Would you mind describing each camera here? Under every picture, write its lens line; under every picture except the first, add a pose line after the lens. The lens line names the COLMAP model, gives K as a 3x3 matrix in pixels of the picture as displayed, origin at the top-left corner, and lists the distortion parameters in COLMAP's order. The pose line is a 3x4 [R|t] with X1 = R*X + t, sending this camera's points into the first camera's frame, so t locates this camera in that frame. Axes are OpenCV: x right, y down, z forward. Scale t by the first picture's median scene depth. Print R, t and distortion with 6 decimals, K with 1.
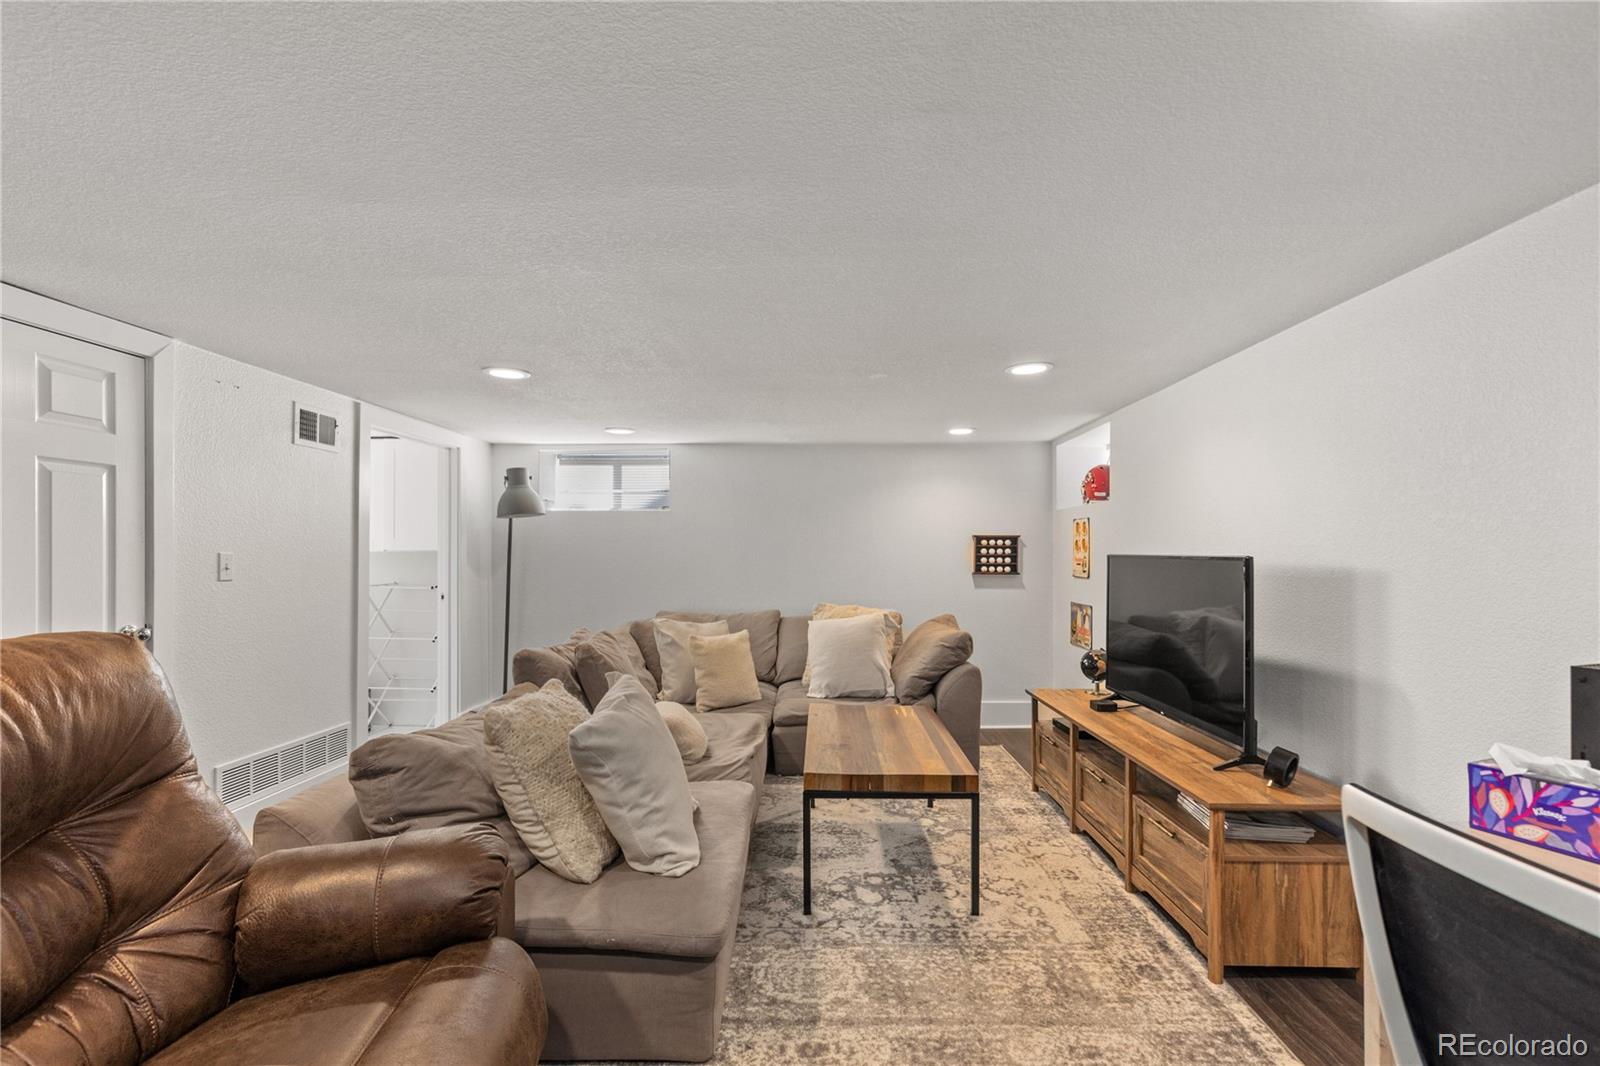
lens RADIAL K [[726.8, 0, 803.2], [0, 726.8, 545.2], [0, 0, 1]] dist [0.005155, -0.001046]
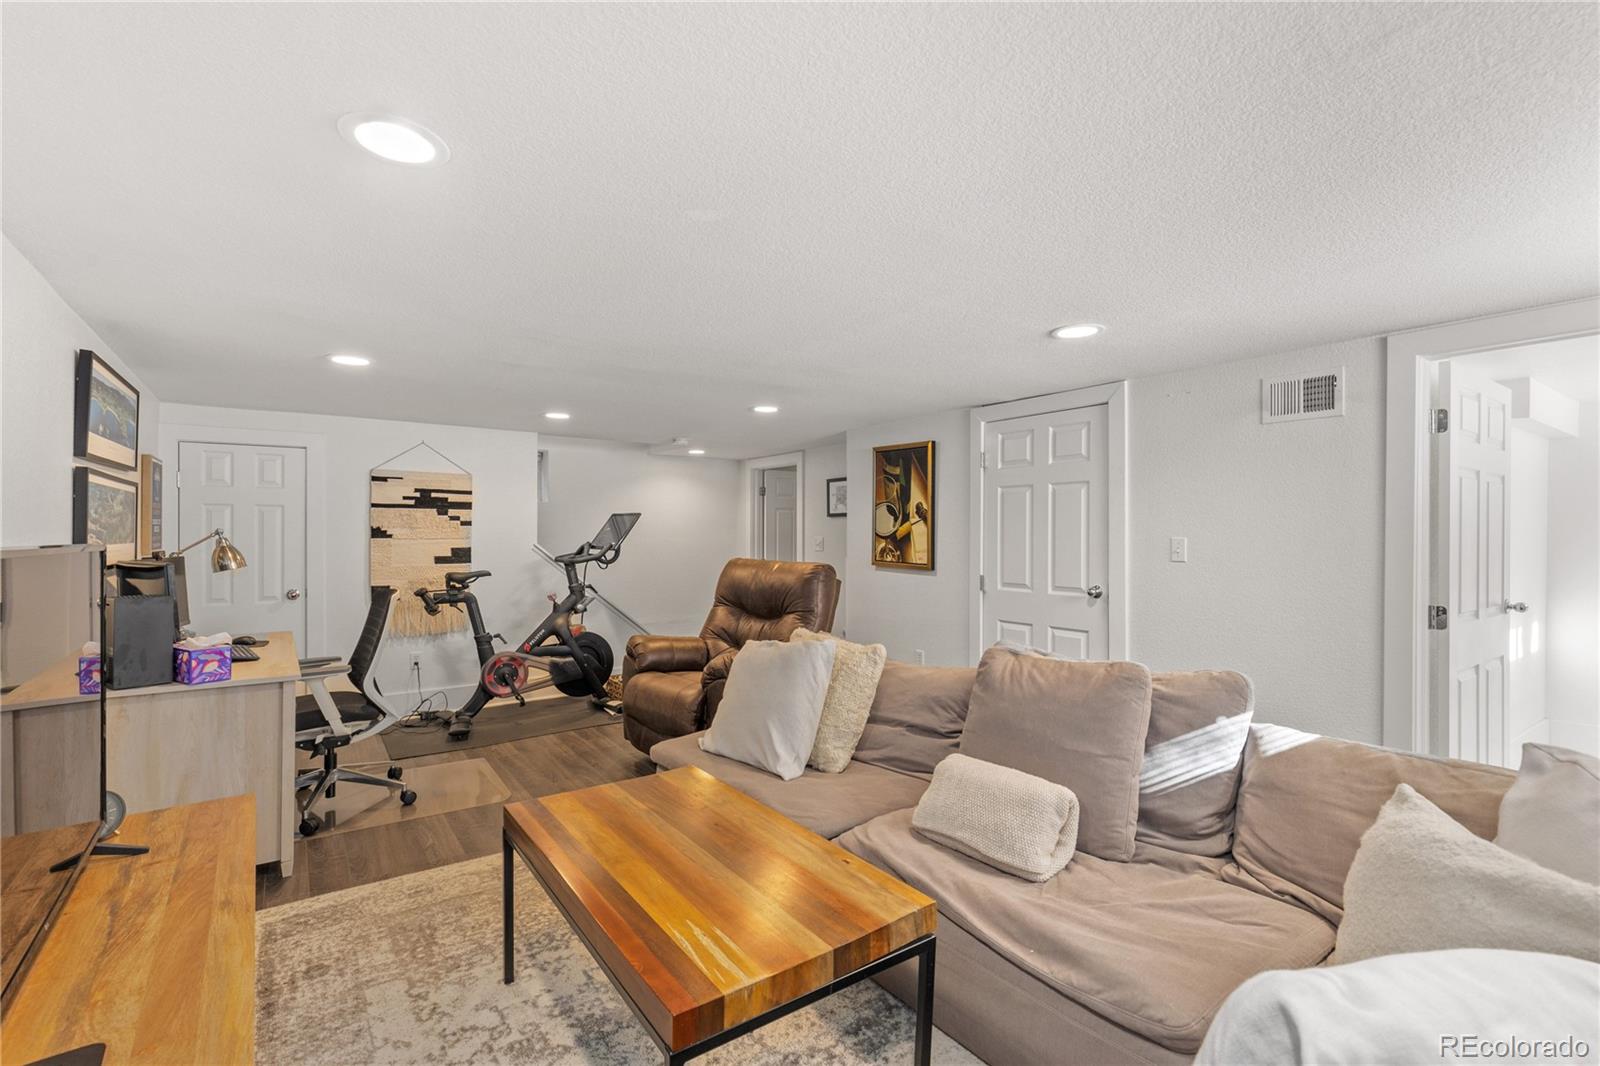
lens RADIAL K [[726.8, 0, 800.9], [0, 726.8, 532.9], [0, 0, 1]] dist [0.005155, -0.001046]
pose [[-0.800984, -0.004434, -0.598670, 0.239170], [0.003483, 0.999921, -0.012066, 0.007830], [0.598676, -0.011750, -0.800905, 0.955724]]
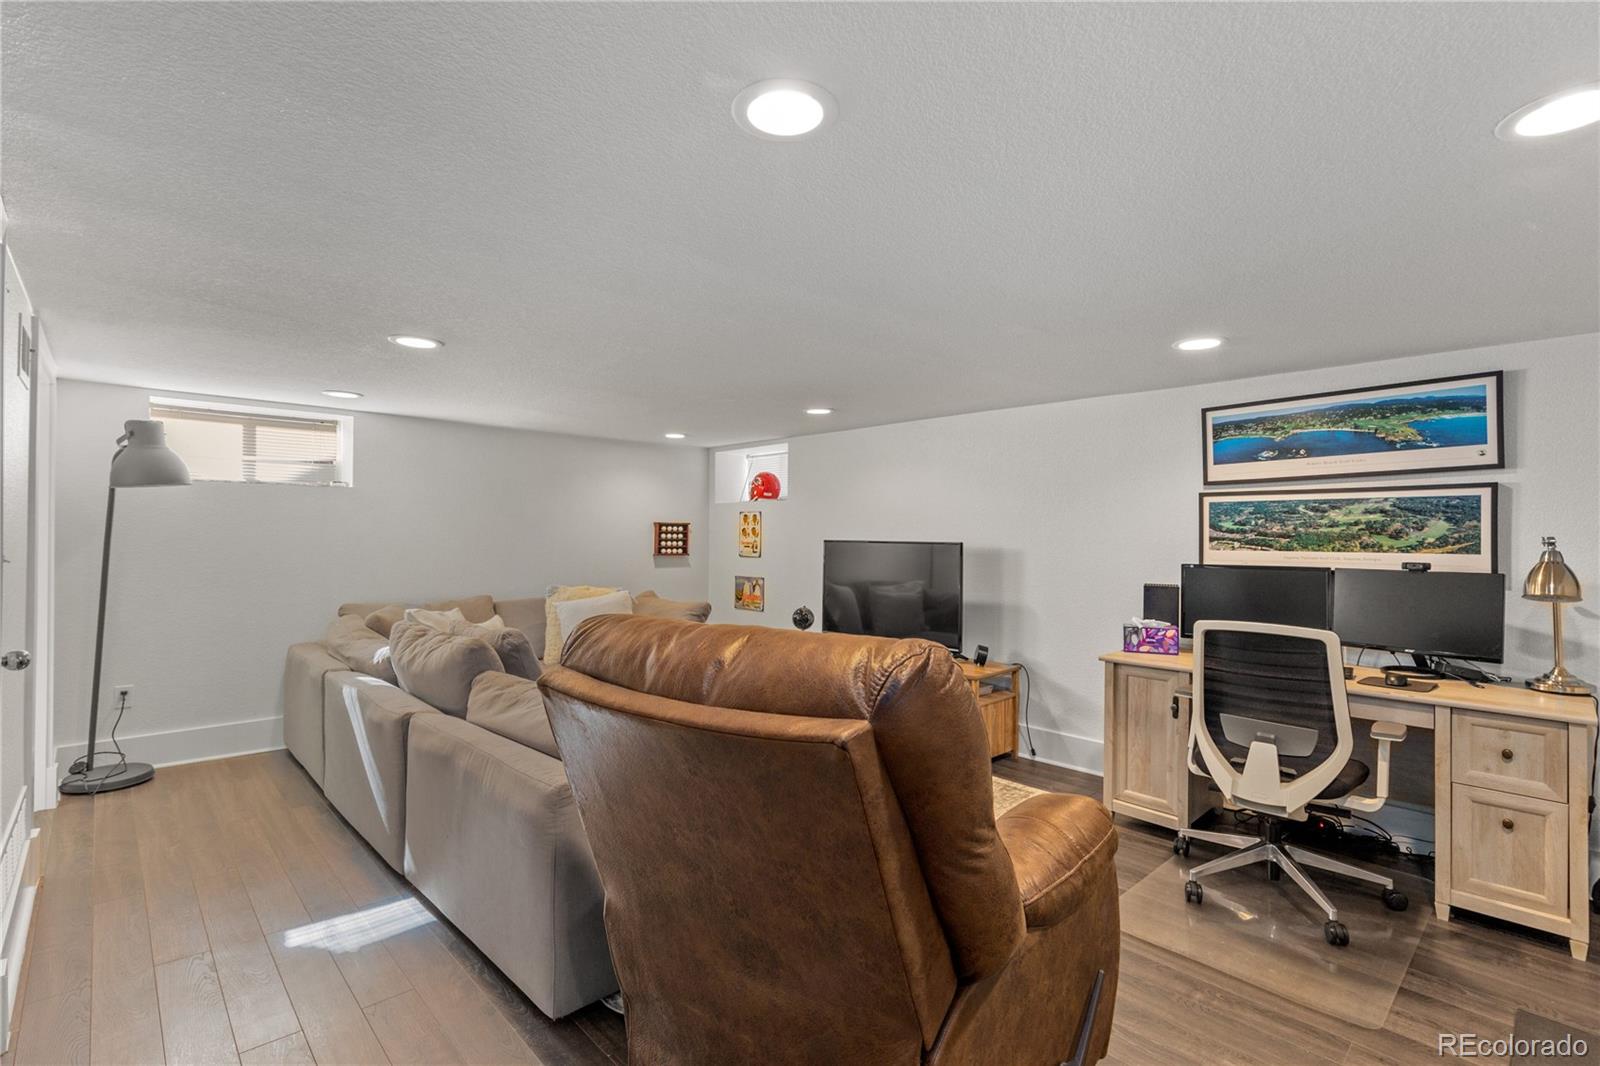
lens RADIAL K [[726.8, 0, 804.4], [0, 726.8, 535.1], [0, 0, 1]] dist [0.005155, -0.001046]
pose [[0.710503, 0.005452, 0.703673, -0.437138], [-0.014118, 0.999879, 0.006508, -0.004226], [-0.703553, -0.014559, 0.710494, 0.000398]]
